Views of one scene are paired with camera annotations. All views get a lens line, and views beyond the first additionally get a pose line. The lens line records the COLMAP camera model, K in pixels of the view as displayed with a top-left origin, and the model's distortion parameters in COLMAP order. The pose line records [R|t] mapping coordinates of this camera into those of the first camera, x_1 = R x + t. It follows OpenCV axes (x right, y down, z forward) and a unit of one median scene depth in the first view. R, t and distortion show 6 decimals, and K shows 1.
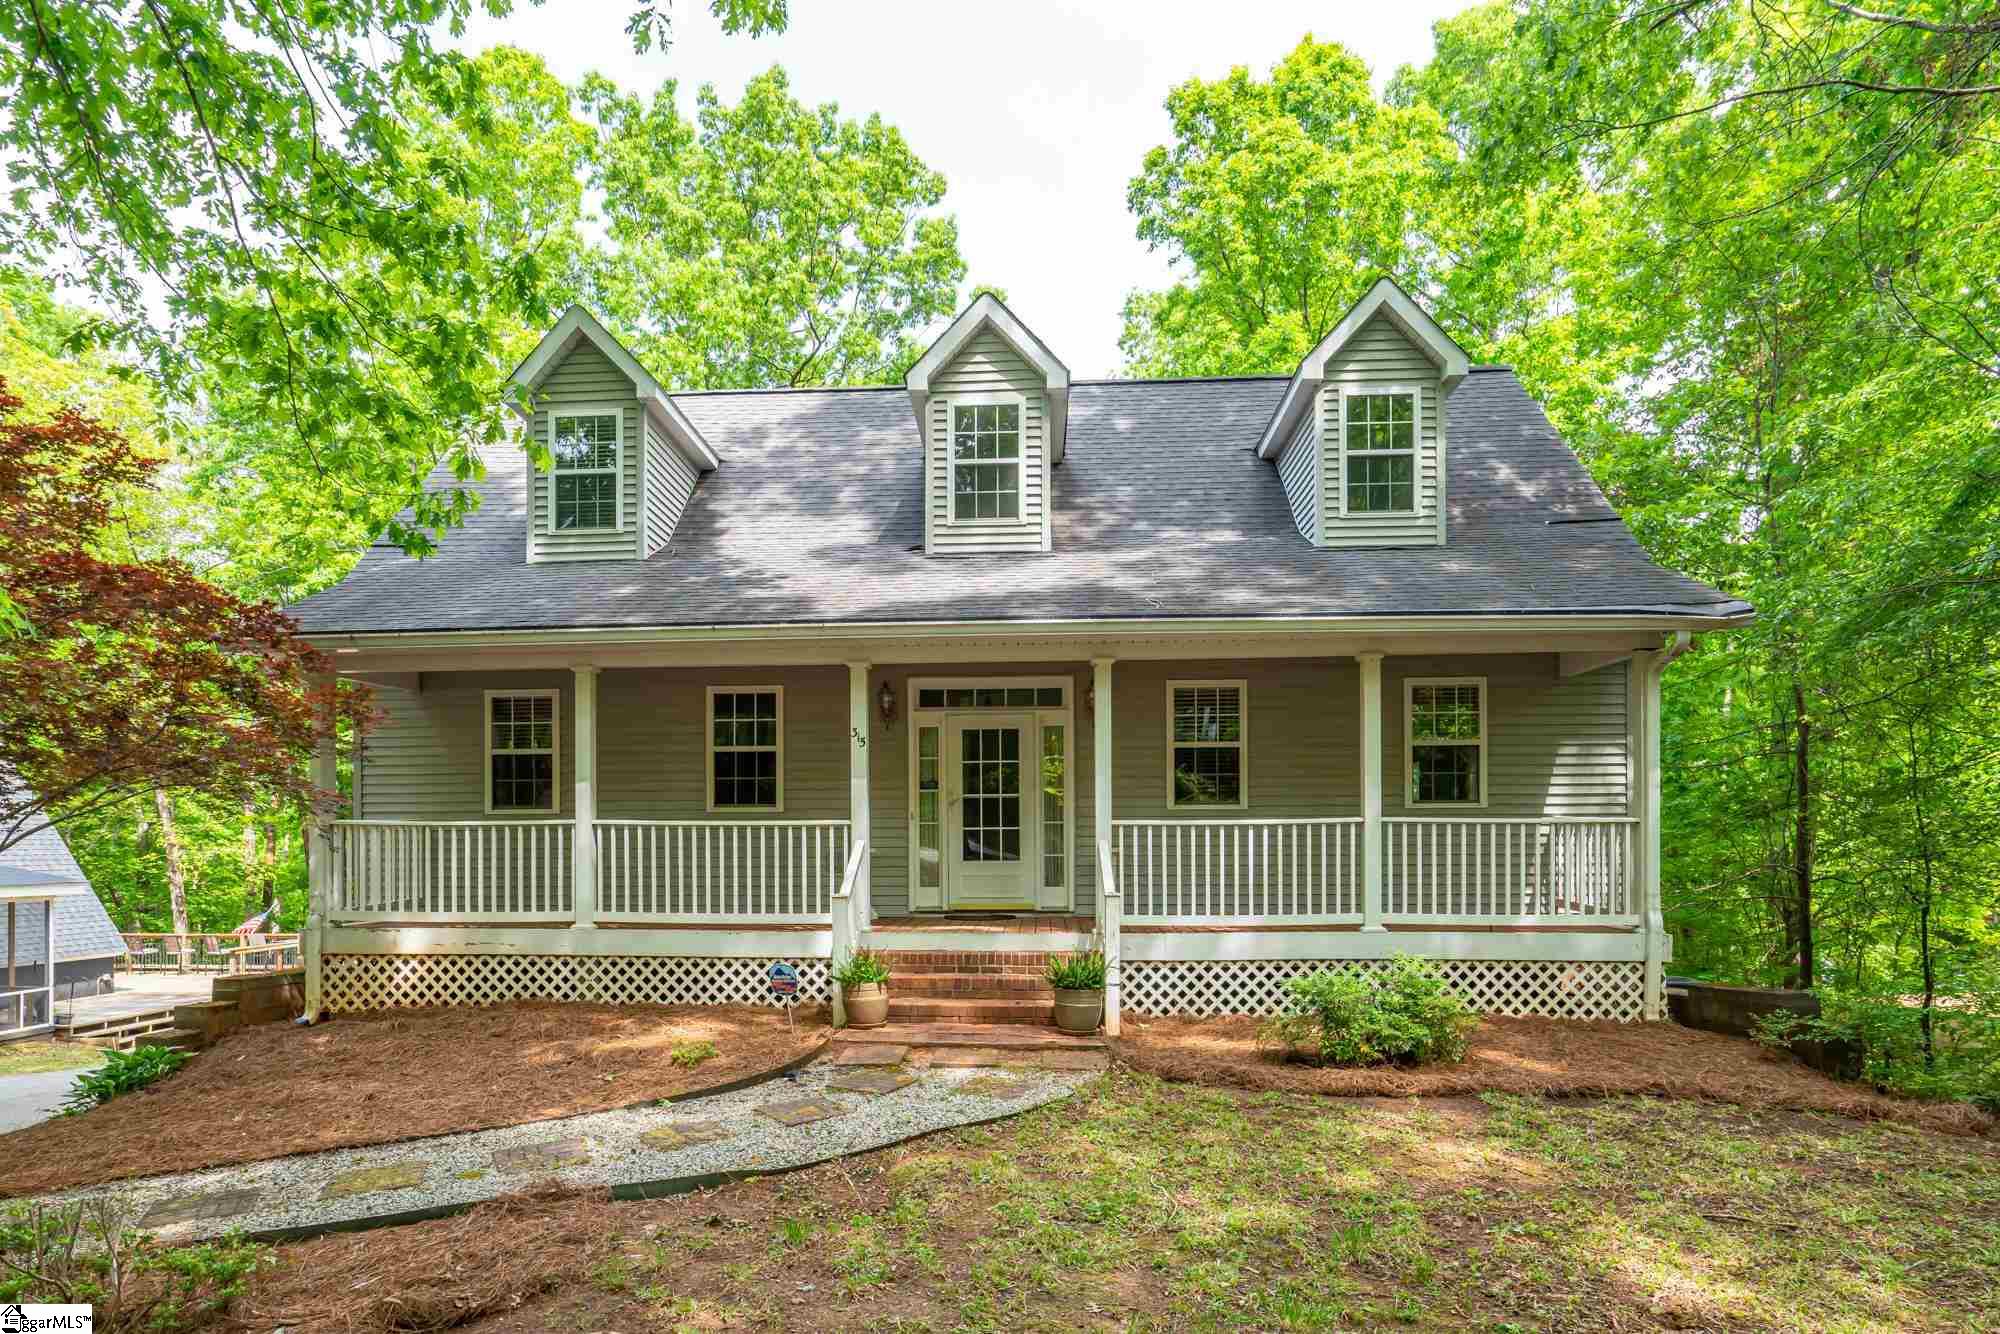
lens RADIAL K [[913.0, 0, 1002.6], [0, 913.0, 682.8], [0, 0, 1]] dist [-0.014283, 0.003269]
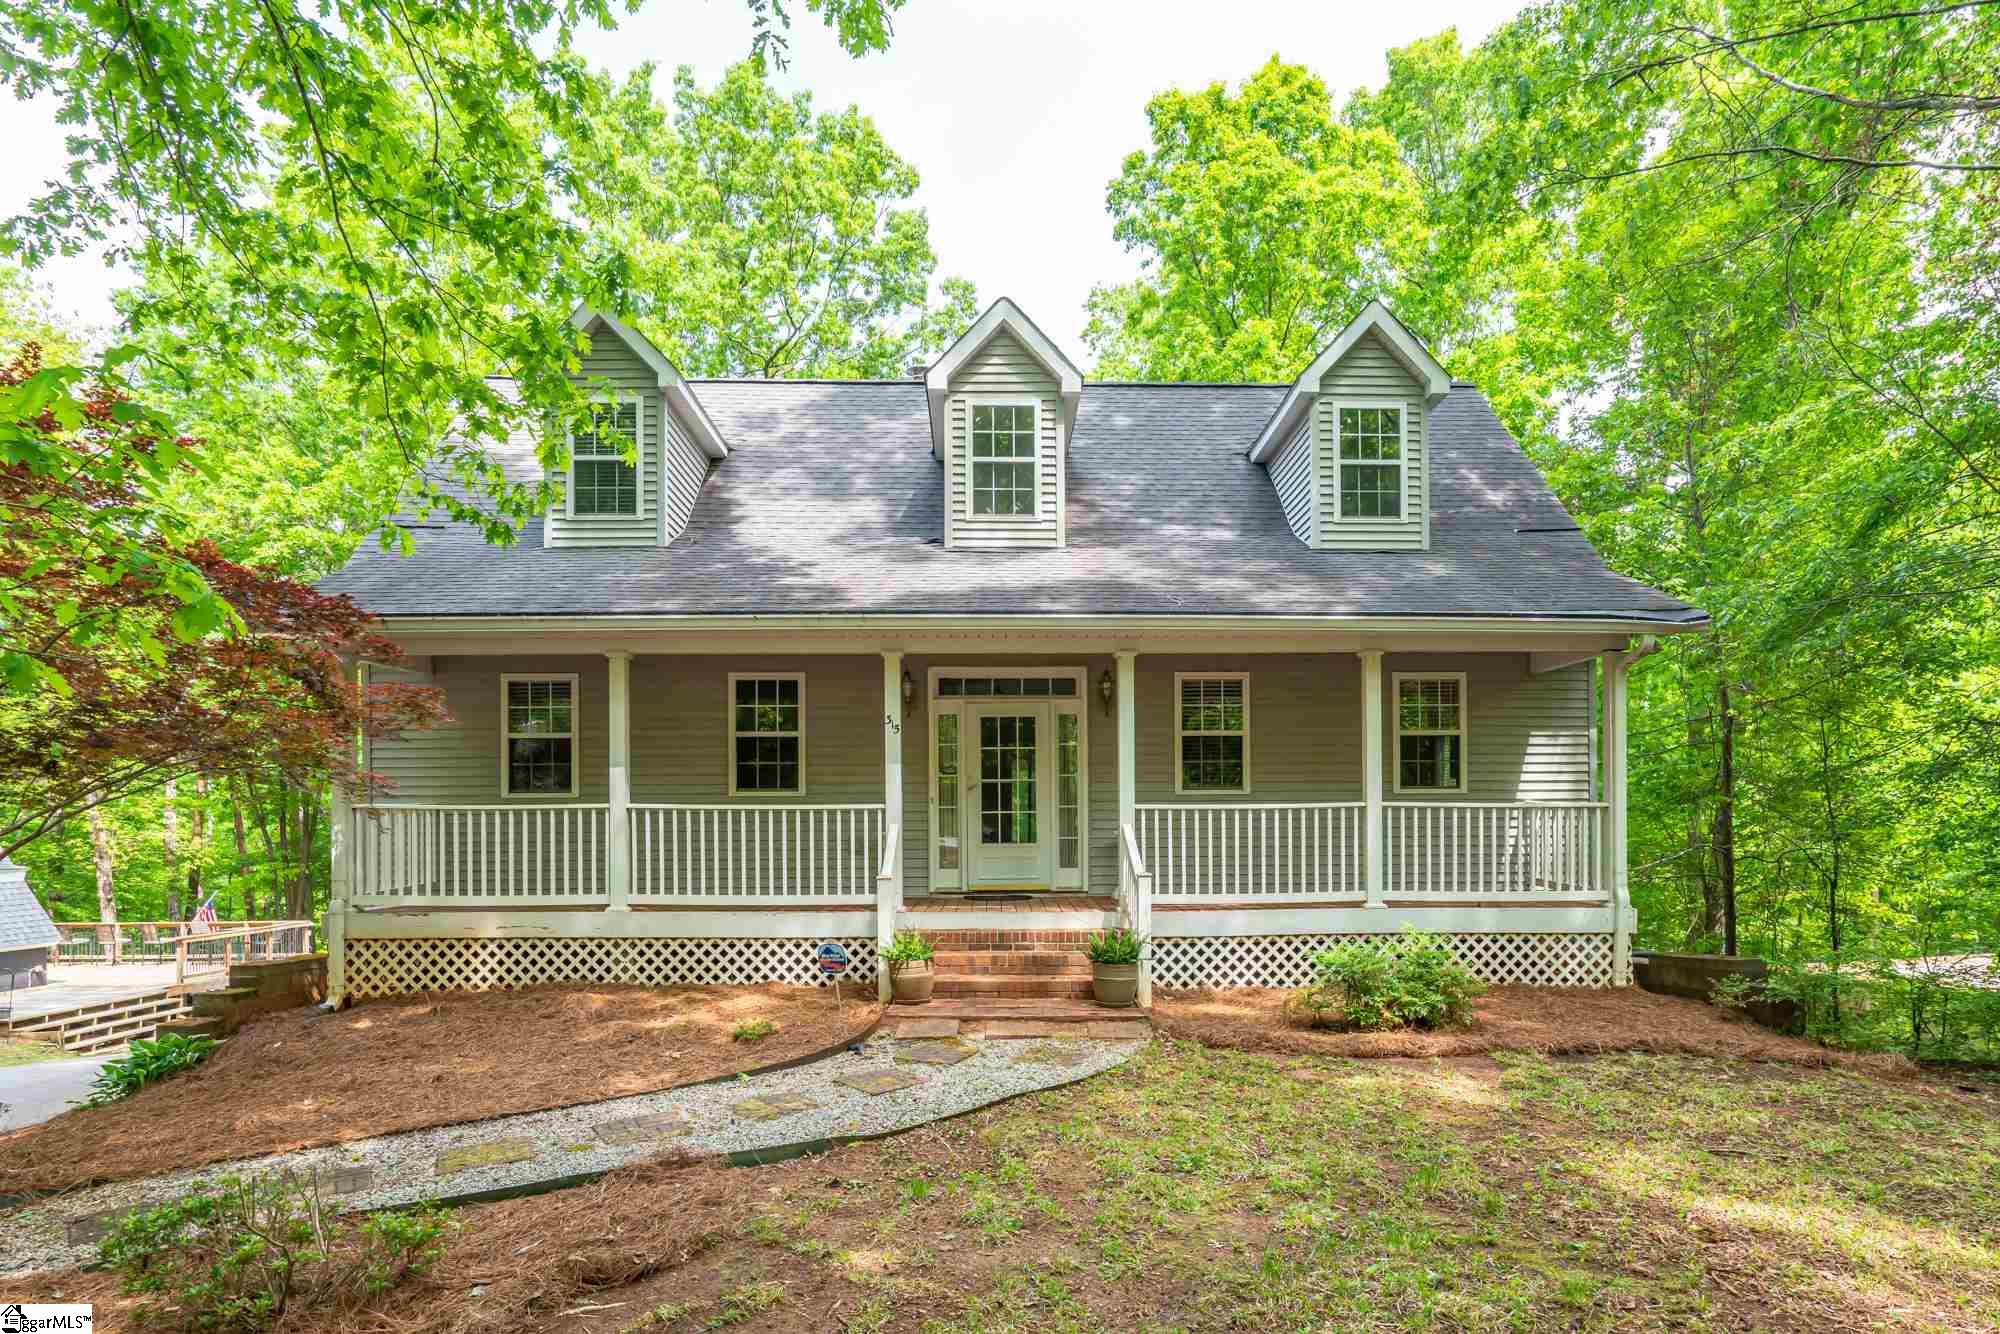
lens RADIAL K [[913.0, 0, 994.3], [0, 913.0, 662.0], [0, 0, 1]] dist [-0.014283, 0.003269]
pose [[0.997121, 0.012676, 0.074754, -0.122215], [-0.012305, 0.999910, -0.005426, -0.006784], [-0.074816, 0.004490, 0.997187, -0.042893]]
